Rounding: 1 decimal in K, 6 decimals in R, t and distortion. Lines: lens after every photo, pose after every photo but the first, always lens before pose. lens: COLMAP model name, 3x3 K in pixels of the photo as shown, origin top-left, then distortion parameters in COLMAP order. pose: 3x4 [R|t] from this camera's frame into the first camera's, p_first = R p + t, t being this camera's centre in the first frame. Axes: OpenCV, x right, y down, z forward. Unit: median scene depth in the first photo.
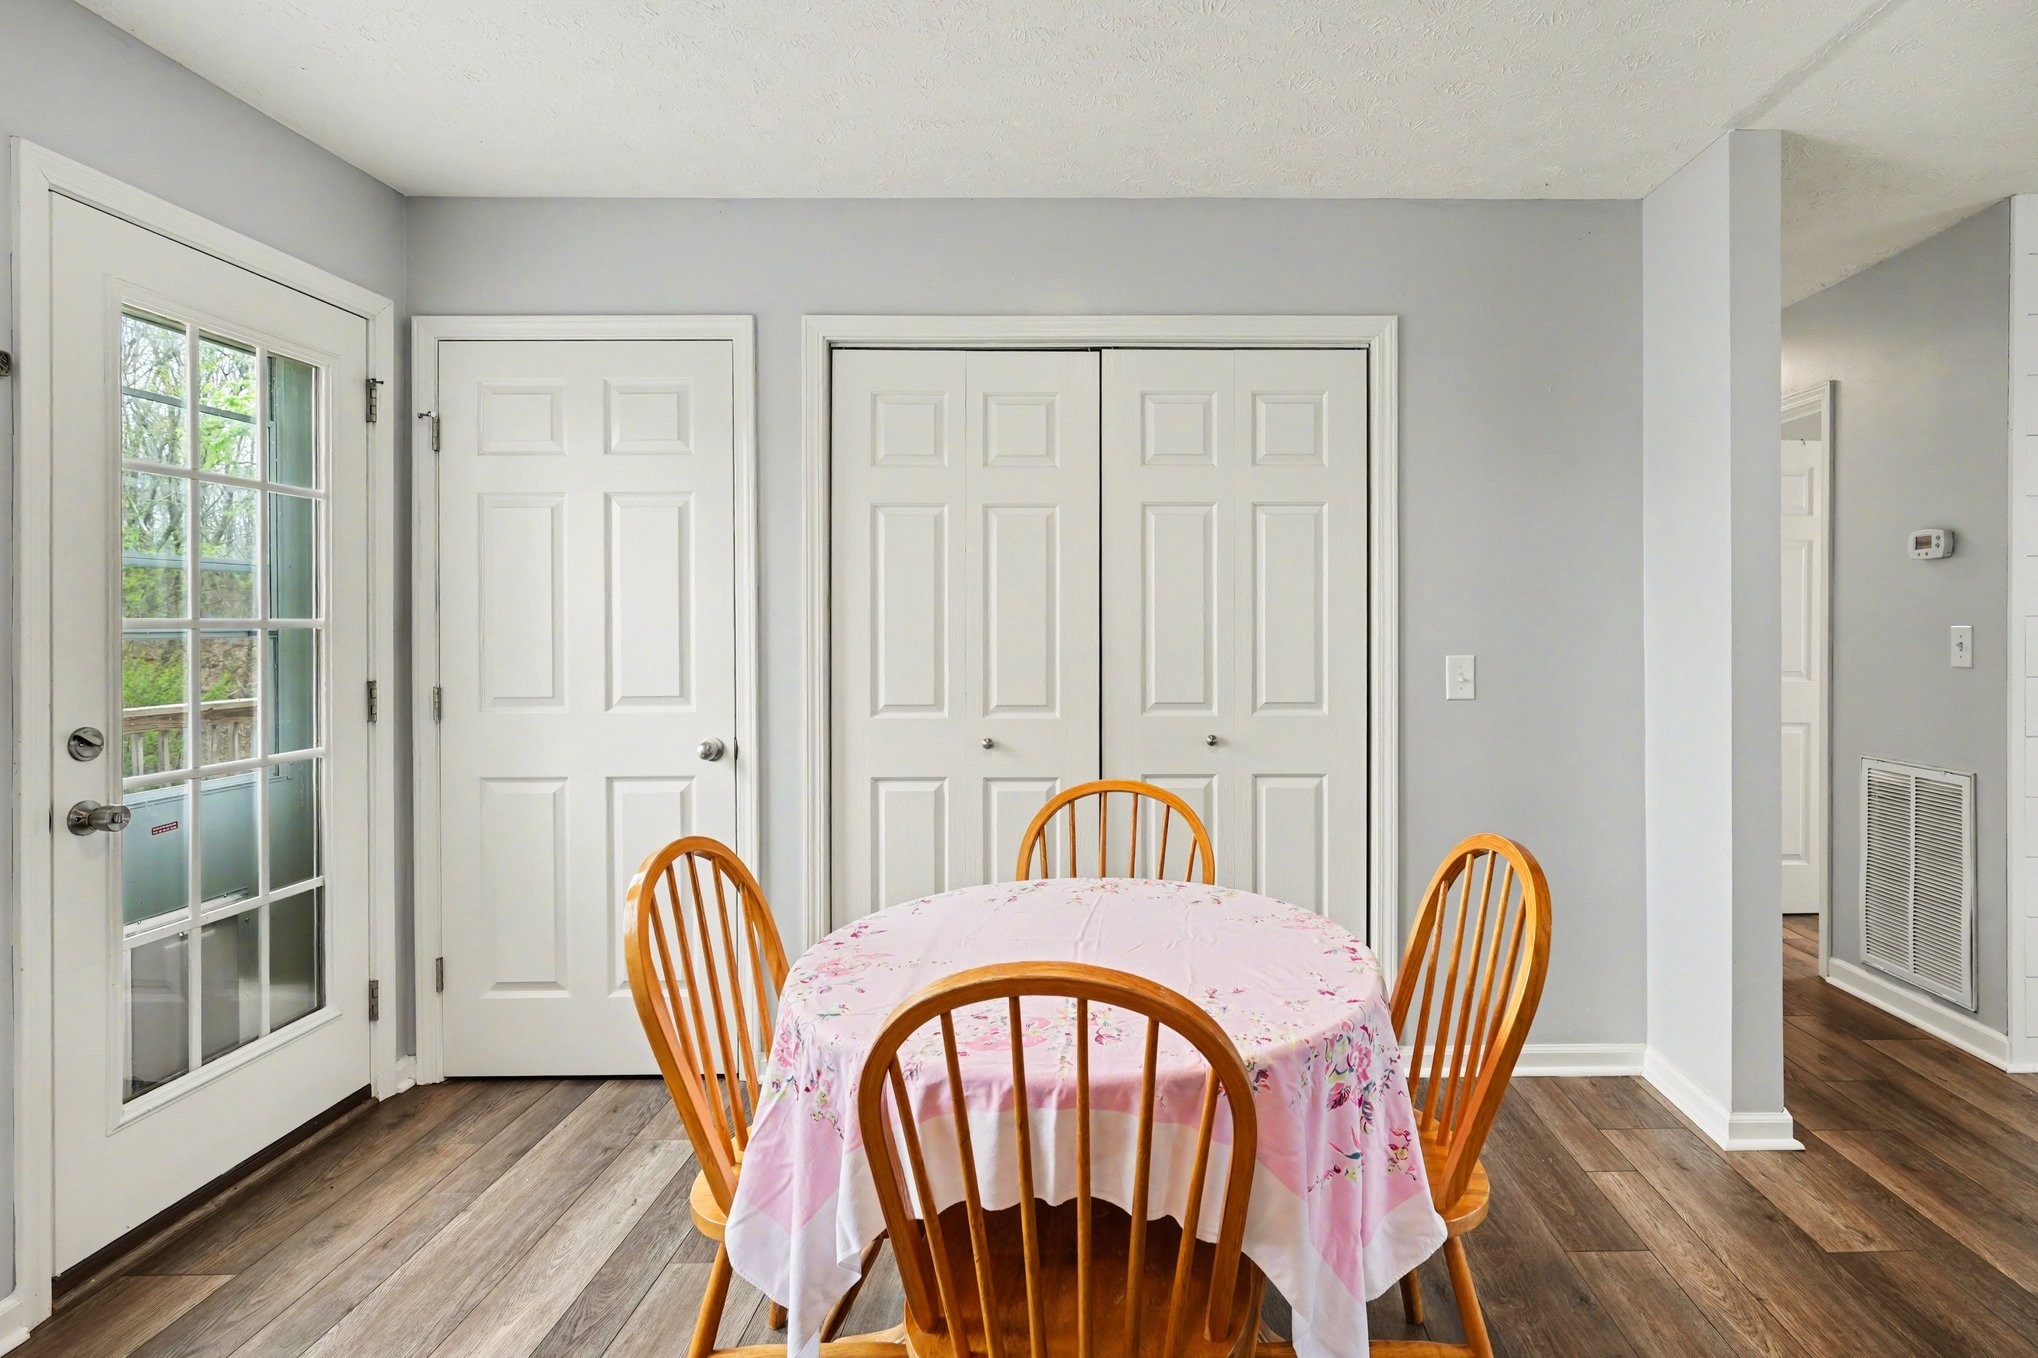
lens RADIAL K [[817.0, 0, 1020.3], [0, 817.0, 641.1], [0, 0, 1]] dist [-0.009527, 0.003187]
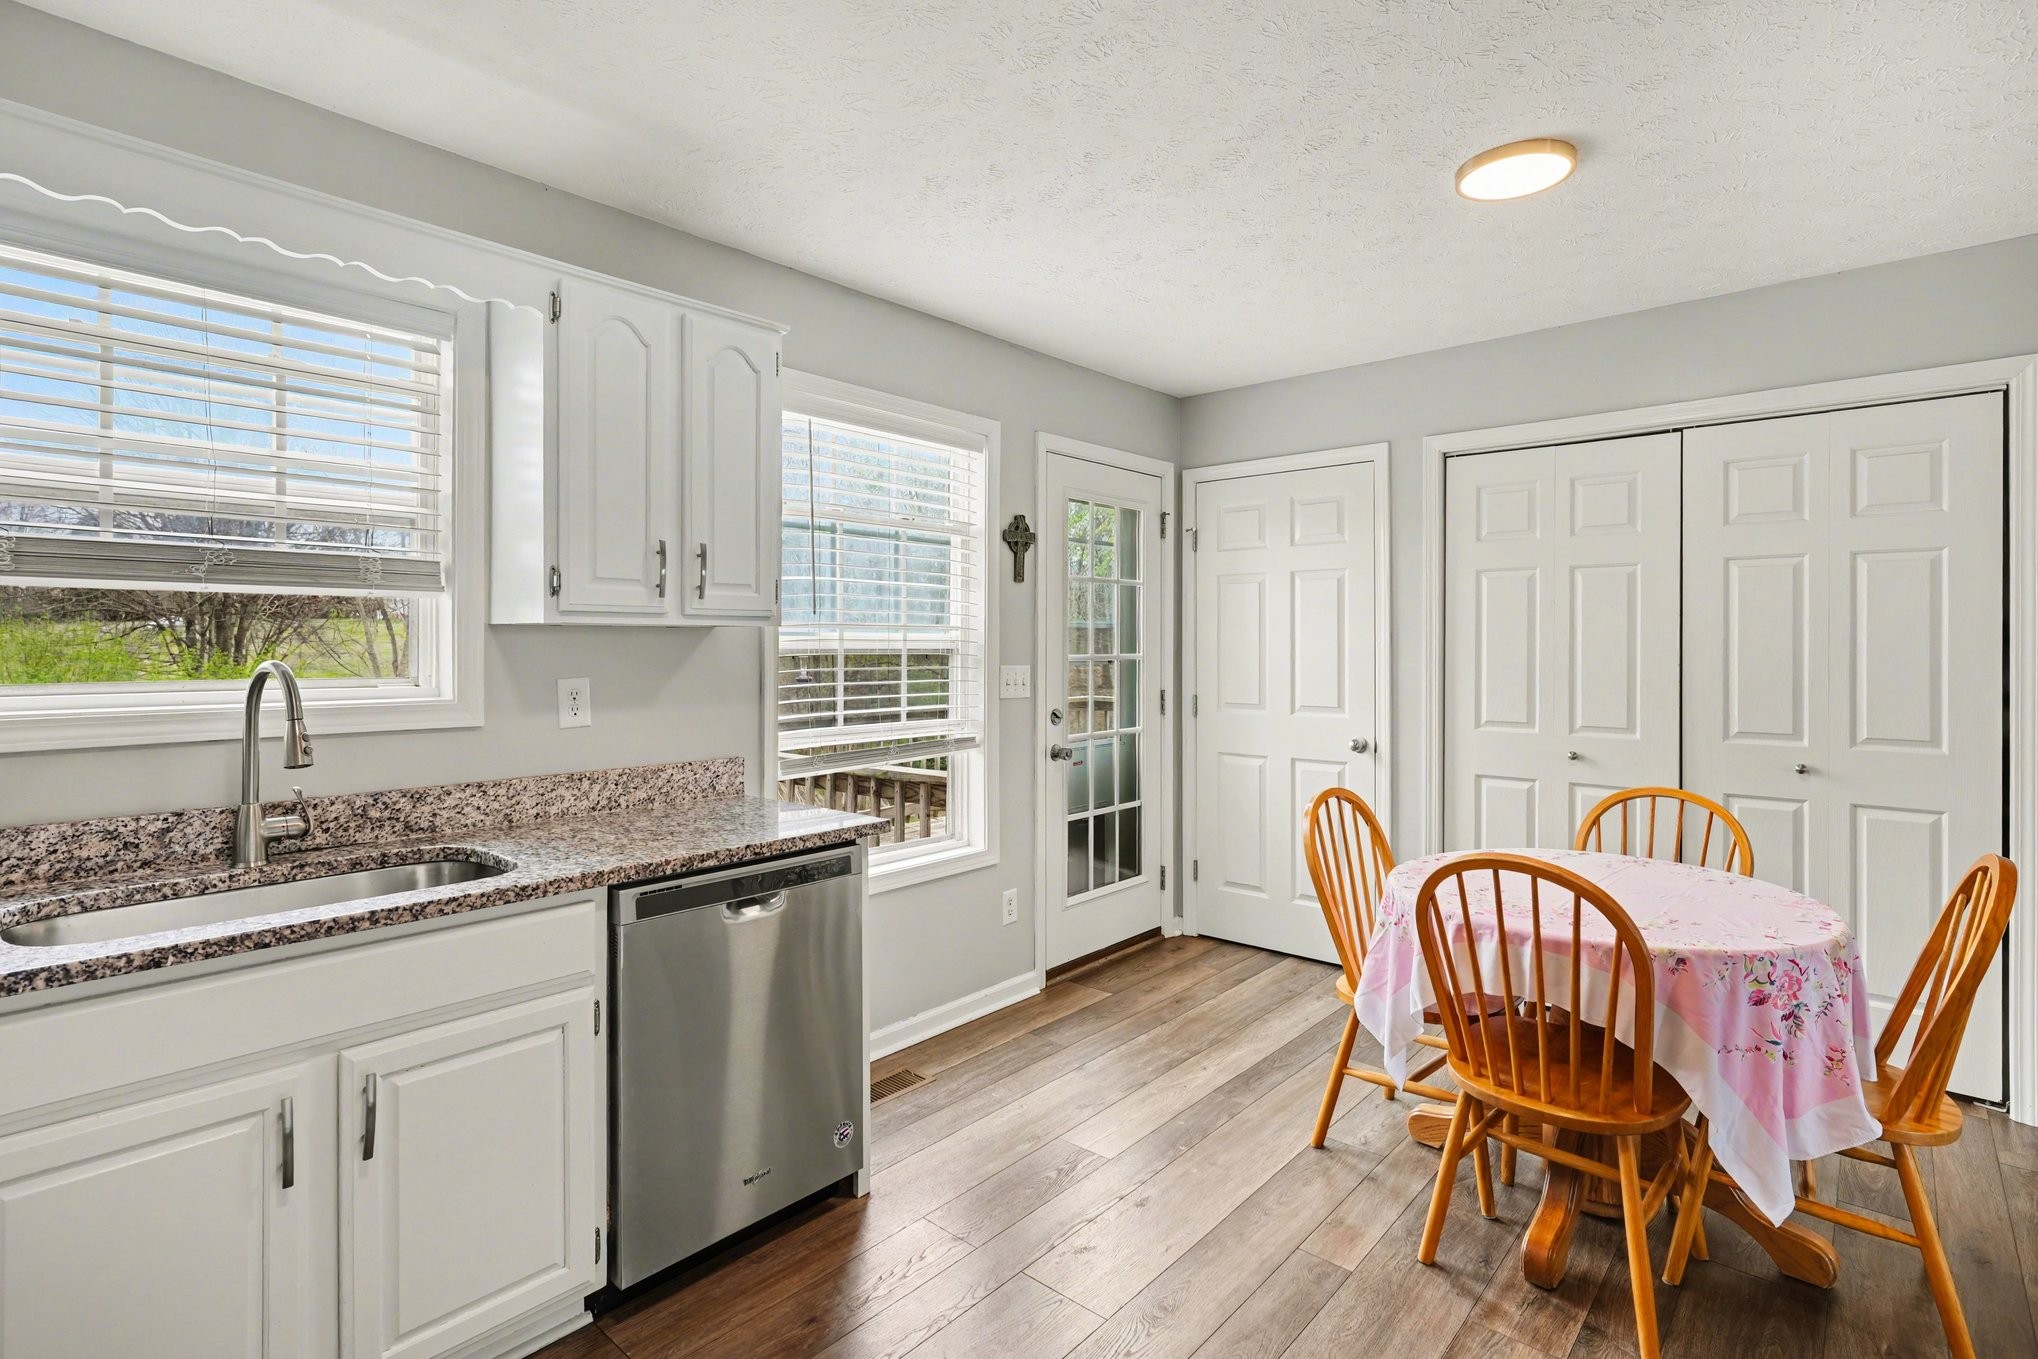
lens RADIAL K [[994.0, 0, 1020.4], [0, 994.0, 645.7], [0, 0, 1]] dist [0.000800, 0.001427]
pose [[0.749587, 0.004033, -0.661893, 0.368039], [-0.004605, 0.999989, 0.000878, -0.045709], [0.661890, 0.002389, 0.749598, -0.783363]]
